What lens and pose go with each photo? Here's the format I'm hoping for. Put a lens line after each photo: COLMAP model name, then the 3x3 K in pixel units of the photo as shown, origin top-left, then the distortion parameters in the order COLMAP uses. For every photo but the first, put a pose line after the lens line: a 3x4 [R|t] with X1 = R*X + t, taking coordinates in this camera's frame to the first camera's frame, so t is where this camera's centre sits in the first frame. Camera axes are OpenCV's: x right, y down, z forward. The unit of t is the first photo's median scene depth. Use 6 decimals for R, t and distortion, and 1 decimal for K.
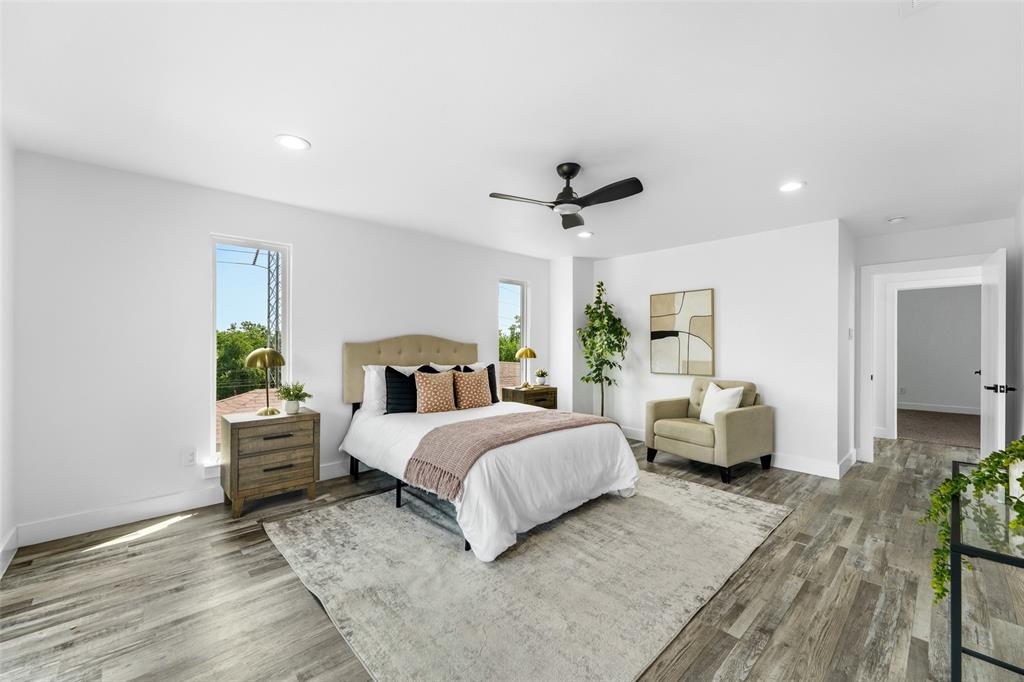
lens RADIAL K [[408.8, 0, 501.8], [0, 408.8, 344.8], [0, 0, 1]] dist [0.011707, -0.001891]
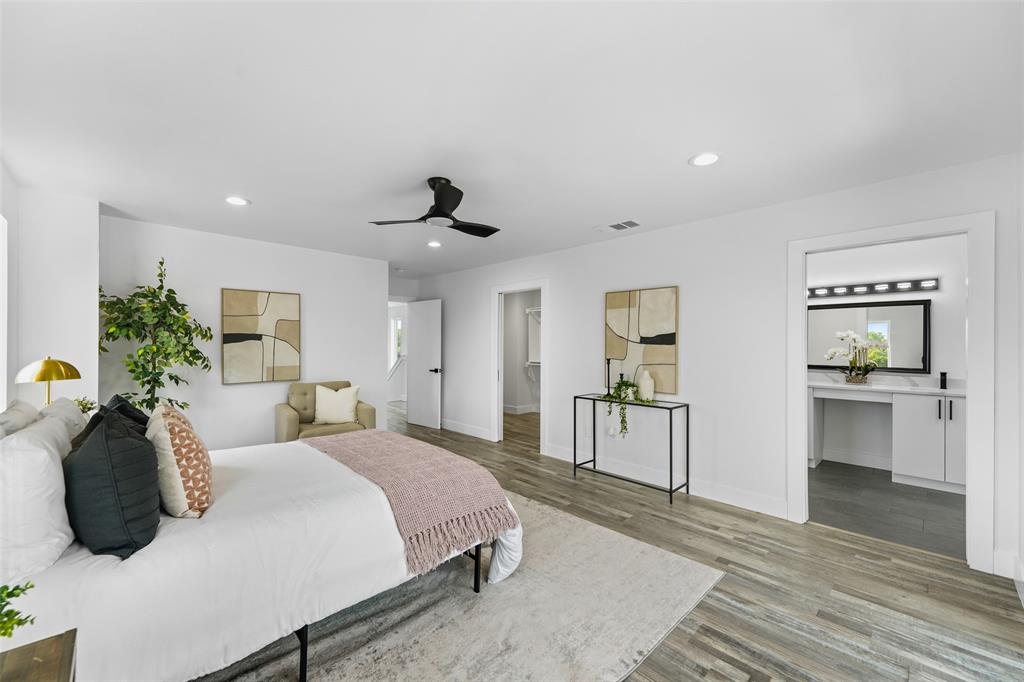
lens RADIAL K [[408.8, 0, 505.7], [0, 408.8, 342.6], [0, 0, 1]] dist [0.011707, -0.001891]
pose [[-0.020519, 0.000050, 0.999789, -0.720979], [-0.005721, 0.999984, -0.000168, -0.027031], [-0.999773, -0.005723, -0.020518, 0.714812]]
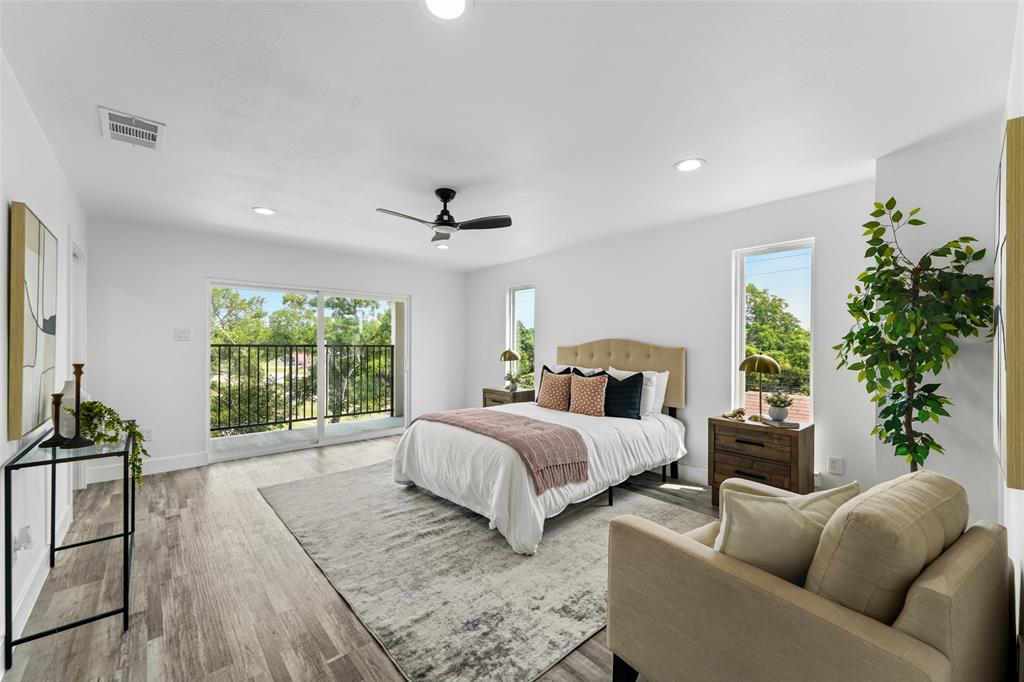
lens RADIAL K [[408.8, 0, 510.8], [0, 408.8, 343.5], [0, 0, 1]] dist [0.011707, -0.001891]
pose [[-0.020376, -0.006944, -0.999768, 1.064945], [-0.003821, 0.999969, -0.006867, -0.005666], [0.999785, 0.003680, -0.020402, 1.000770]]
